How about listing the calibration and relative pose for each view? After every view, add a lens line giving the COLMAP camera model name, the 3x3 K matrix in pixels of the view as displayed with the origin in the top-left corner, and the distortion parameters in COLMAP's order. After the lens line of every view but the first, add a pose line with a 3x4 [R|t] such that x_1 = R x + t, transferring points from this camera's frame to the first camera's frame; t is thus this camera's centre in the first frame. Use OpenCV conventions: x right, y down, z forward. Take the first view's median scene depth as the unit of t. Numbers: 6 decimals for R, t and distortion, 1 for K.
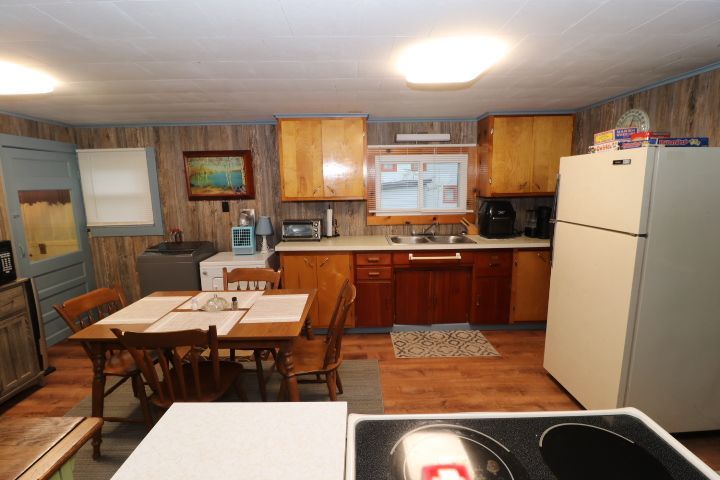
lens RADIAL K [[332.1, 0, 357.7], [0, 332.1, 238.8], [0, 0, 1]] dist [-0.009500, -0.006439]
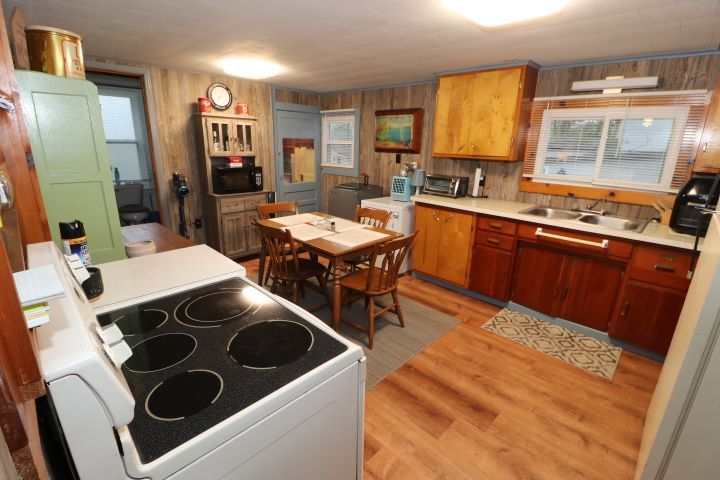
lens RADIAL K [[332.1, 0, 357.3], [0, 332.1, 240.2], [0, 0, 1]] dist [-0.009500, -0.006439]
pose [[0.703100, 0.234253, -0.671399, 0.376479], [-0.150590, 0.971817, 0.181370, -0.008131], [0.694963, -0.026416, 0.718560, 0.049534]]
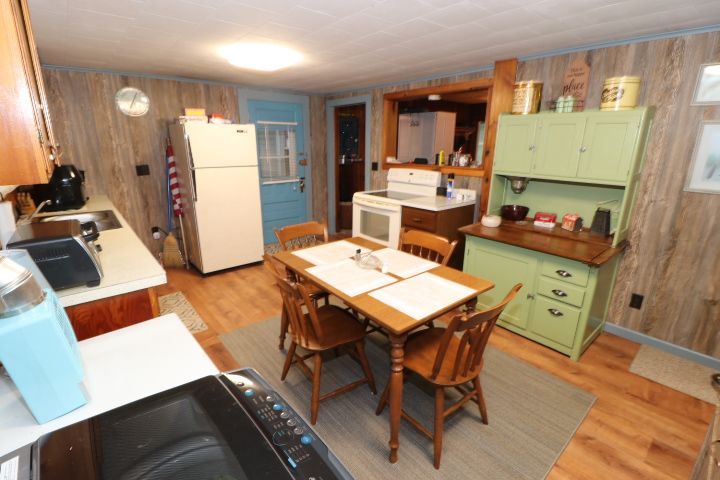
lens RADIAL K [[332.1, 0, 358.8], [0, 332.1, 238.7], [0, 0, 1]] dist [-0.009500, -0.006439]
pose [[-0.638687, -0.200648, 0.742845, -0.674151], [0.130219, 0.923293, 0.361349, -0.136437], [-0.758368, 0.327521, -0.563567, 0.933055]]
